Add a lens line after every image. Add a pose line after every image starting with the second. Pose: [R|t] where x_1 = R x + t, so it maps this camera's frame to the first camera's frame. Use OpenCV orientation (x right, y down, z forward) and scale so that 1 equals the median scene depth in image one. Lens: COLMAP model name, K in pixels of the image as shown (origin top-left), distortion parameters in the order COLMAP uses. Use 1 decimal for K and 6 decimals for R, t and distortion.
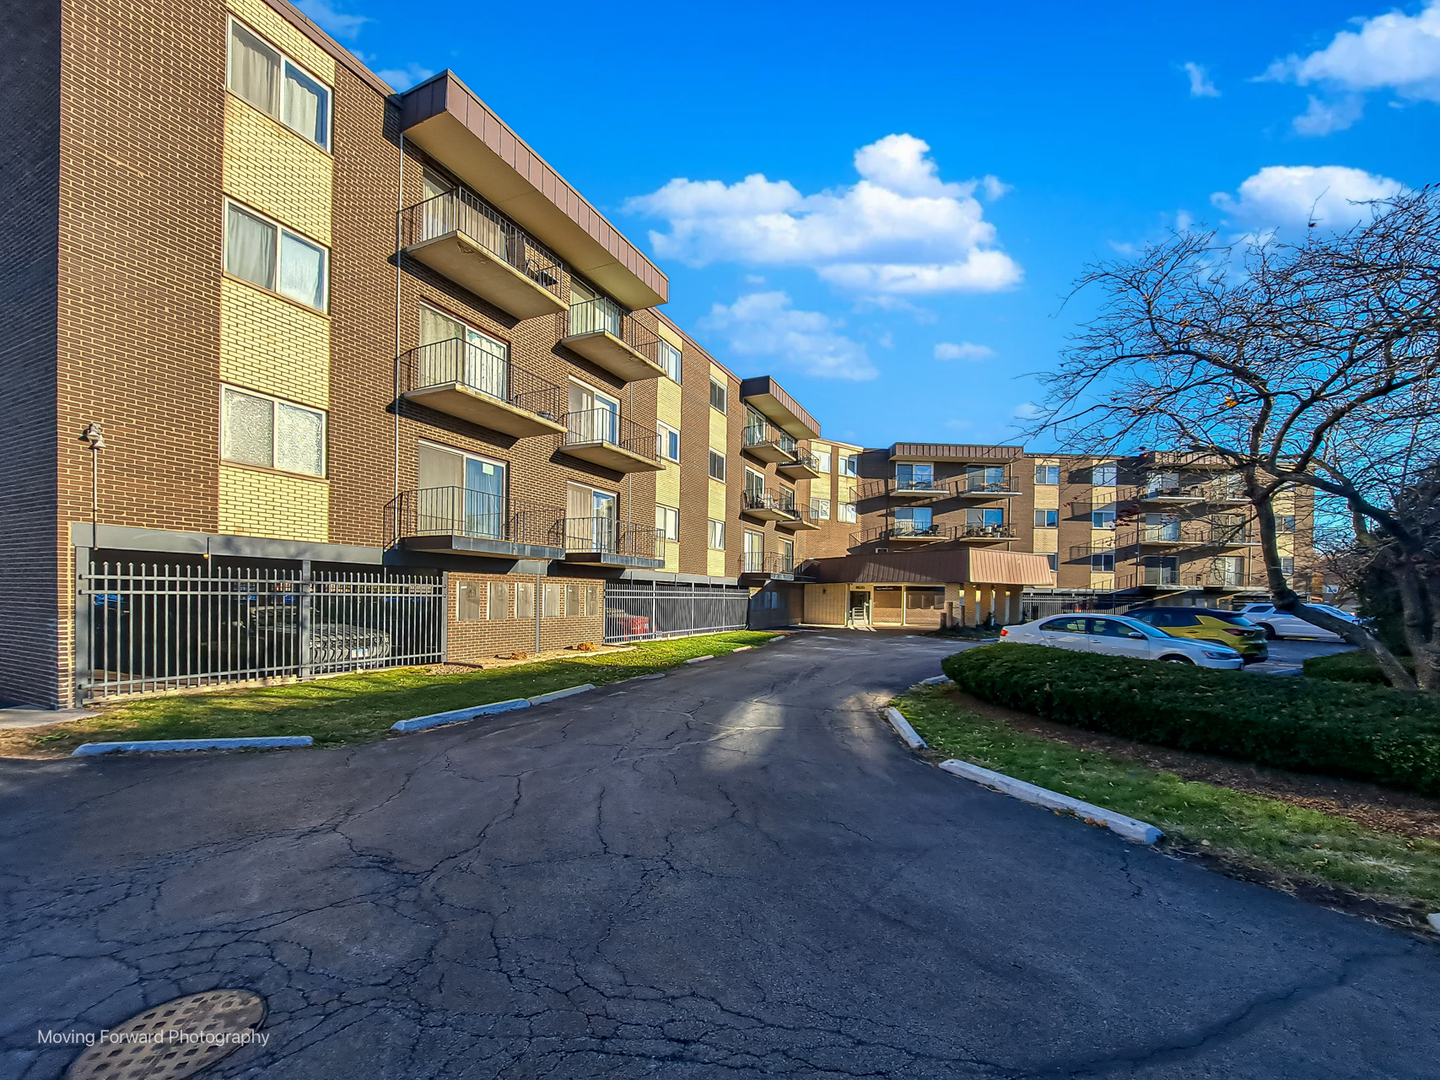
lens RADIAL K [[581.3, 0, 645.0], [0, 581.3, 604.1], [0, 0, 1]] dist [0.000037, 0.000602]
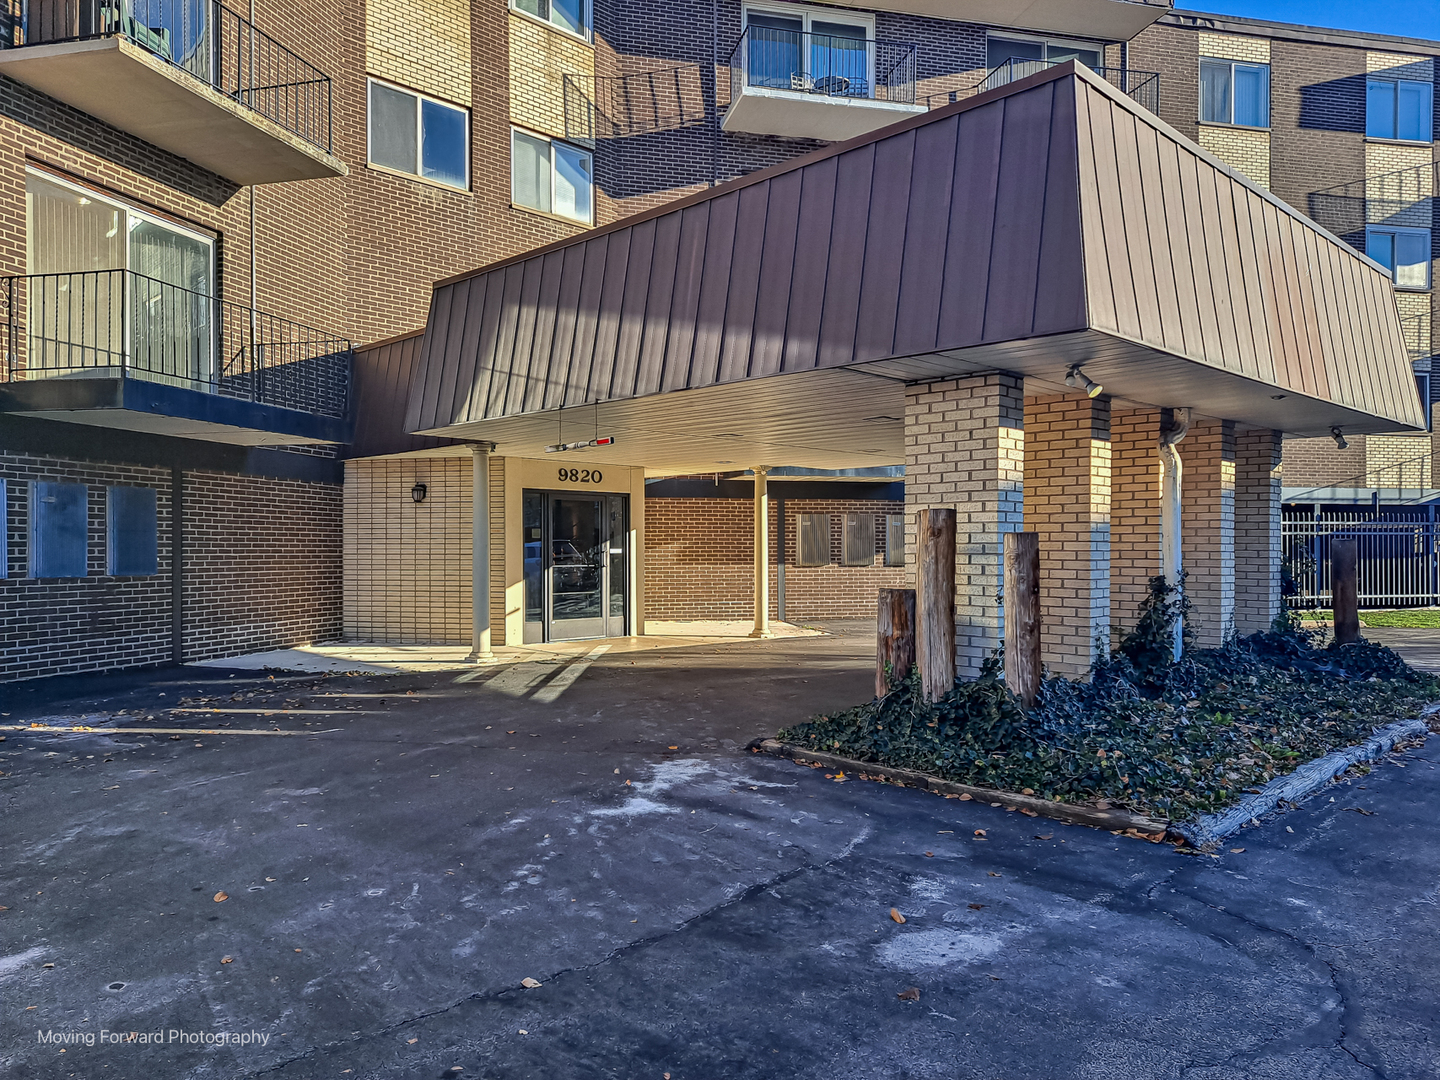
lens RADIAL K [[1050.3, 0, 728.5], [0, 1050.3, 545.3], [0, 0, 1]] dist [0.060709, -0.027965]
pose [[0.957484, -0.009230, 0.288339, 0.408174], [0.013023, 0.999852, -0.011237, 0.006274], [-0.288192, 0.014515, 0.957463, 0.781895]]
